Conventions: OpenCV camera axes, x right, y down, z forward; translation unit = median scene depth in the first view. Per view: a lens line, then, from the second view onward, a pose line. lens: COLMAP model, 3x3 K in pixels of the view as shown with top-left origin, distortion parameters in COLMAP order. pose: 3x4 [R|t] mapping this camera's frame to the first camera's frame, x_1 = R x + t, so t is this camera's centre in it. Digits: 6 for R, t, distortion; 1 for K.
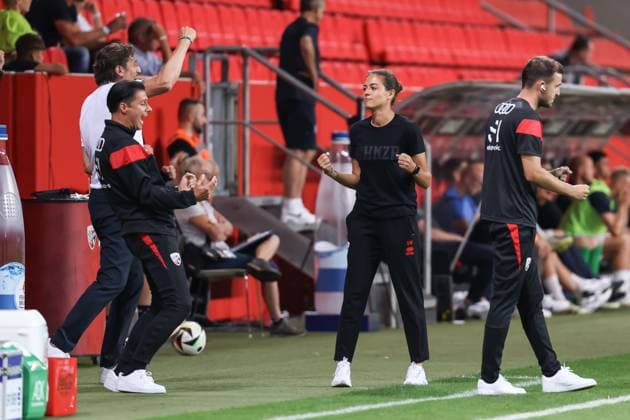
lens RADIAL K [[4071.6, 0, 313.7], [0, 4071.6, 210.0], [0, 0, 1]] dist [-0.423913, 0.000000]
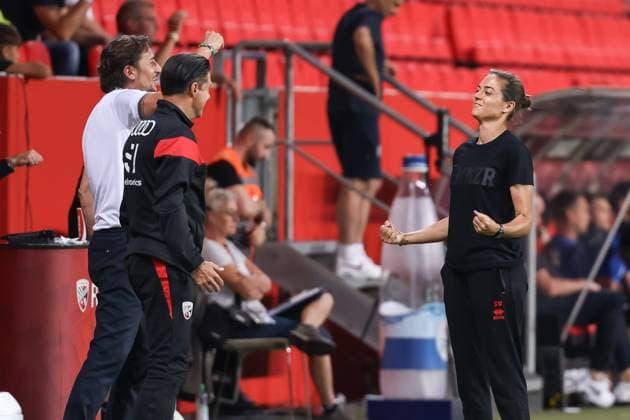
lens RADIAL K [[4071.6, 0, 315.3], [0, 4071.6, 209.7], [0, 0, 1]] dist [-0.423913, 0.000000]
pose [[0.999936, 0.002935, -0.010940, -0.003535], [-0.002946, 0.999995, -0.001017, -0.008437], [0.010937, 0.001049, 0.999940, 0.251465]]
